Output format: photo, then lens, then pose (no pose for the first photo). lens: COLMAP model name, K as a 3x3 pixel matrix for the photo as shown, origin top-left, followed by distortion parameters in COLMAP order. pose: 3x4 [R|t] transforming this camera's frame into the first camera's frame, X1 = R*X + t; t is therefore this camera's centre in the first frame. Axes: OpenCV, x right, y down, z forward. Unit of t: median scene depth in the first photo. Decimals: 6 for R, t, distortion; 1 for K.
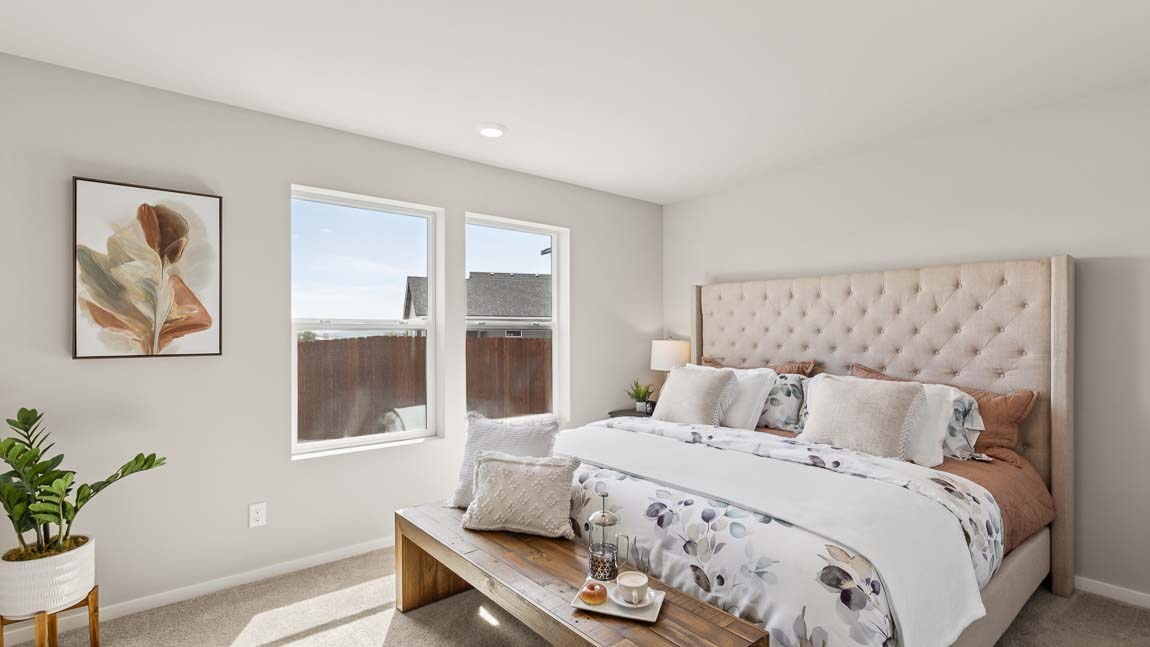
lens RADIAL K [[530.5, 0, 570.9], [0, 530.5, 330.3], [0, 0, 1]] dist [0.010832, -0.000597]
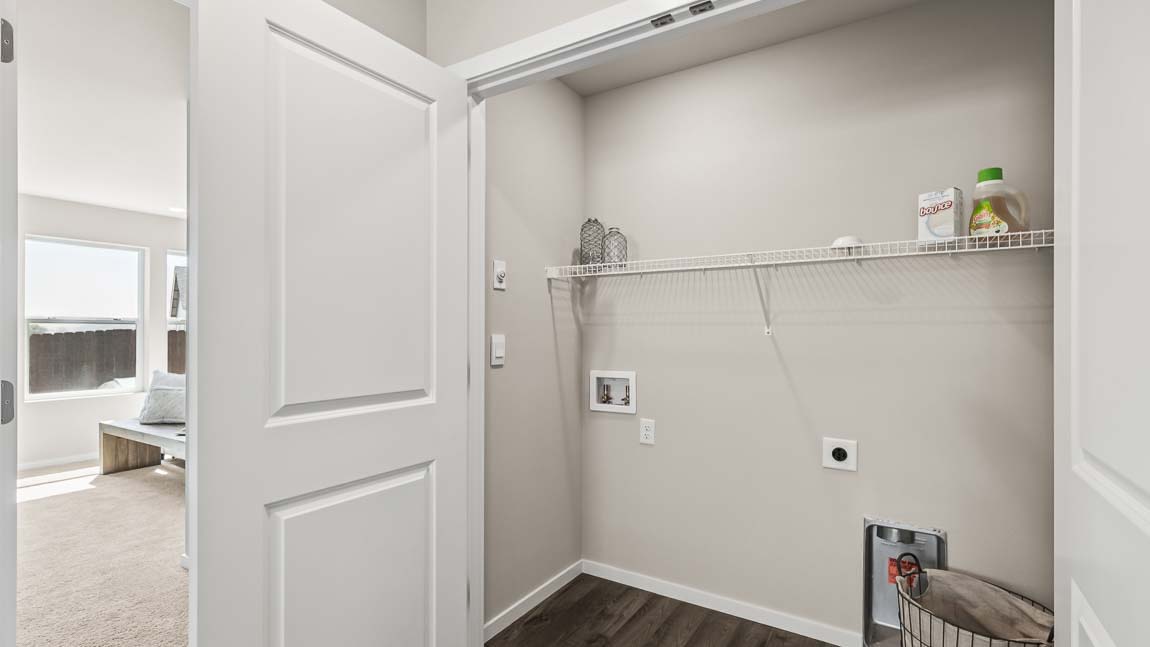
lens RADIAL K [[530.5, 0, 582.6], [0, 530.5, 322.8], [0, 0, 1]] dist [0.010832, -0.000597]
pose [[0.942972, 0.002094, 0.332865, 0.494211], [-0.001223, 0.999995, -0.002826, -0.002406], [-0.332870, 0.002258, 0.942970, -1.024488]]
